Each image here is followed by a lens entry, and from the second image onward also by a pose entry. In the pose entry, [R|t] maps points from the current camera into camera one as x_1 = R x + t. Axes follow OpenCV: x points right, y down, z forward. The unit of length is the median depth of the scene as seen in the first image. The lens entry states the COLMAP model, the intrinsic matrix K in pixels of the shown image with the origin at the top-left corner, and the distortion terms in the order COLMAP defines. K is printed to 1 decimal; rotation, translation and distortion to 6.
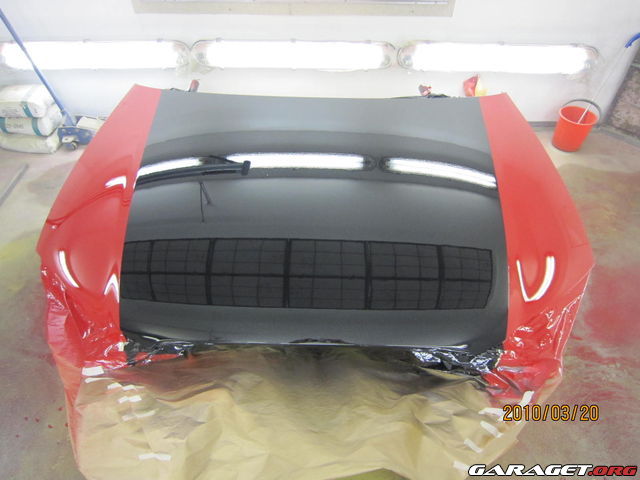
lens RADIAL K [[465.9, 0, 317.8], [0, 465.9, 237.7], [0, 0, 1]] dist [-0.008203, -0.001038]
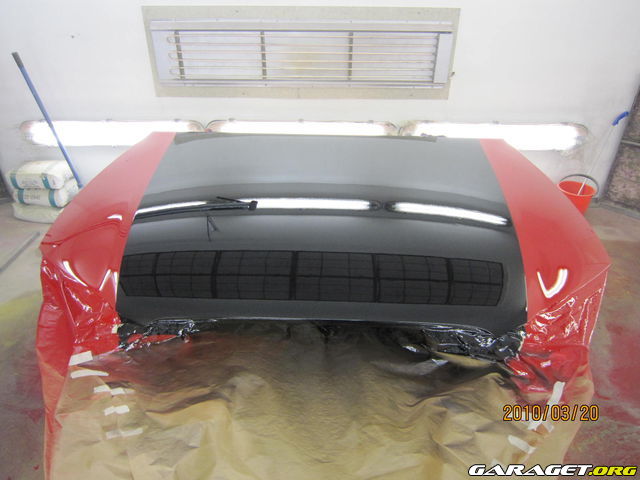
lens RADIAL K [[465.9, 0, 317.8], [0, 465.9, 237.7], [0, 0, 1]] dist [-0.008203, -0.001038]
pose [[0.999934, 0.004695, -0.010524, -0.004420], [-0.007062, 0.971319, -0.237674, 0.211461], [0.009106, 0.237732, 0.971288, 0.040462]]
